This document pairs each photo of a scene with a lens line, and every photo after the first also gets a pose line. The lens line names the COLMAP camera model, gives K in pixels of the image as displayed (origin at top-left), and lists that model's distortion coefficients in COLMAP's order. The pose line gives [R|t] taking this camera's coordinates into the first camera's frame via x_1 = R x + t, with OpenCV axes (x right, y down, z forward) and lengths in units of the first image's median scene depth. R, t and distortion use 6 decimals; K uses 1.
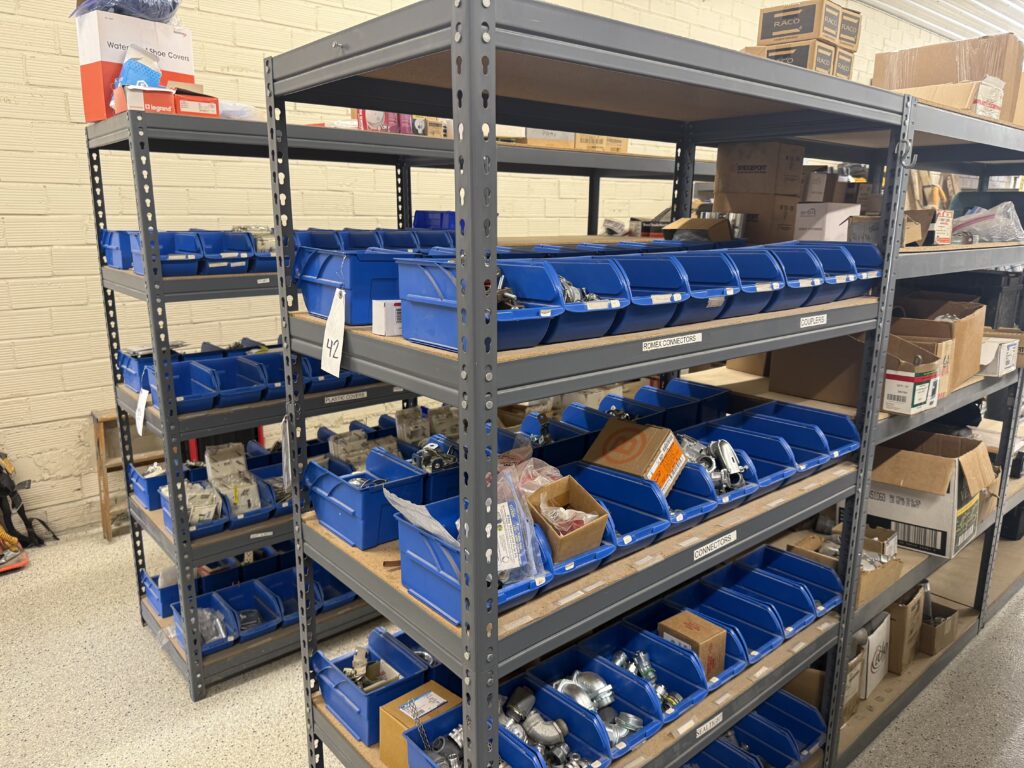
lens RADIAL K [[725.3, 0, 512.0], [0, 725.3, 384.0], [0, 0, 1]] dist [0.007189, 0.002269]
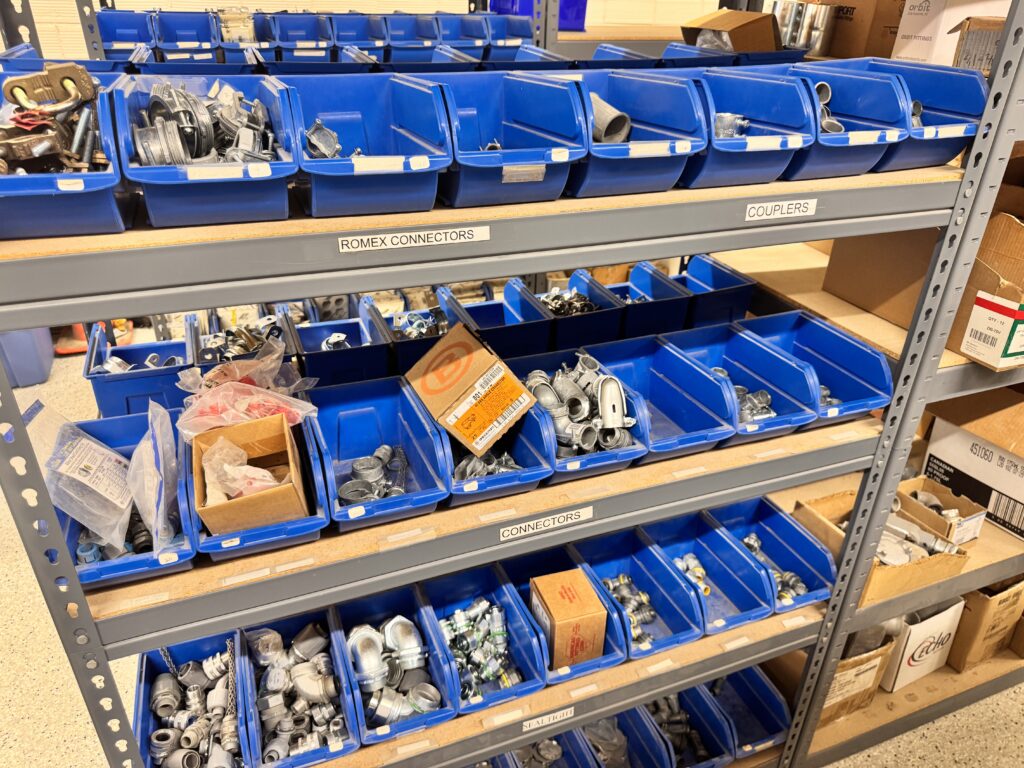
lens RADIAL K [[716.5, 0, 512.0], [0, 716.5, 384.0], [0, 0, 1]] dist [0.059020, -0.063811]
pose [[0.946228, 0.168655, -0.276057, 0.355063], [-0.091215, 0.957818, 0.272517, -0.082829], [0.310374, -0.232682, 0.921698, 0.315666]]
